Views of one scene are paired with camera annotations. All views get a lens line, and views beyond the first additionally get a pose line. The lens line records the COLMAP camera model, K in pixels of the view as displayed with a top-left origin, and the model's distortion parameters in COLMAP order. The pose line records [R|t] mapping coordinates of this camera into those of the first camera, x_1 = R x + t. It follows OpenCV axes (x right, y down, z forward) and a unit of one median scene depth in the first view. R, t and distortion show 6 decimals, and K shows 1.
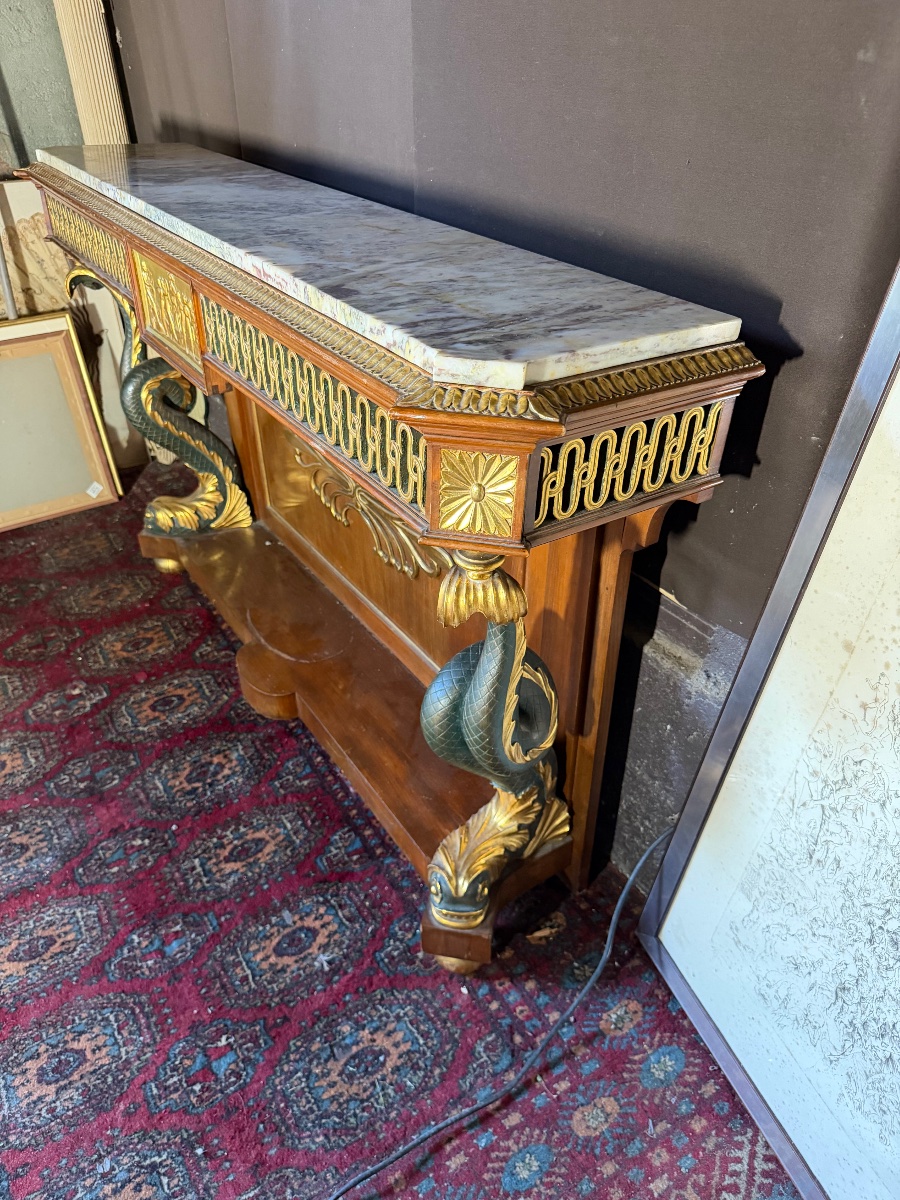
lens RADIAL K [[846.1, 0, 450.0], [0, 846.1, 600.0], [0, 0, 1]] dist [0.033648, -0.055852]
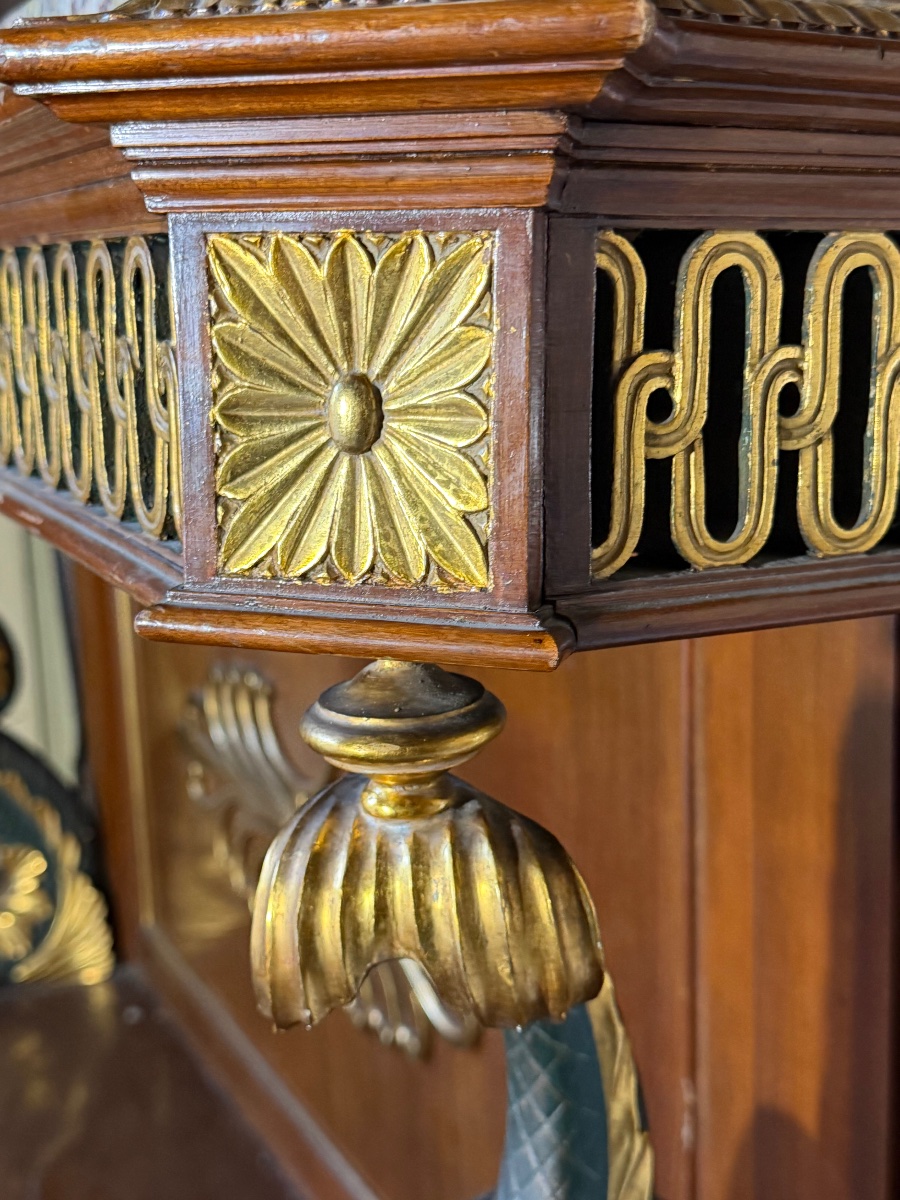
lens RADIAL K [[1610.7, 0, 453.2], [0, 1610.7, 552.2], [0, 0, 1]] dist [0.011687, -0.005109]
pose [[0.991821, -0.009866, -0.127253, 0.085535], [-0.042486, 0.914631, -0.402051, 0.072801], [0.120357, 0.404170, 0.906731, 0.400557]]
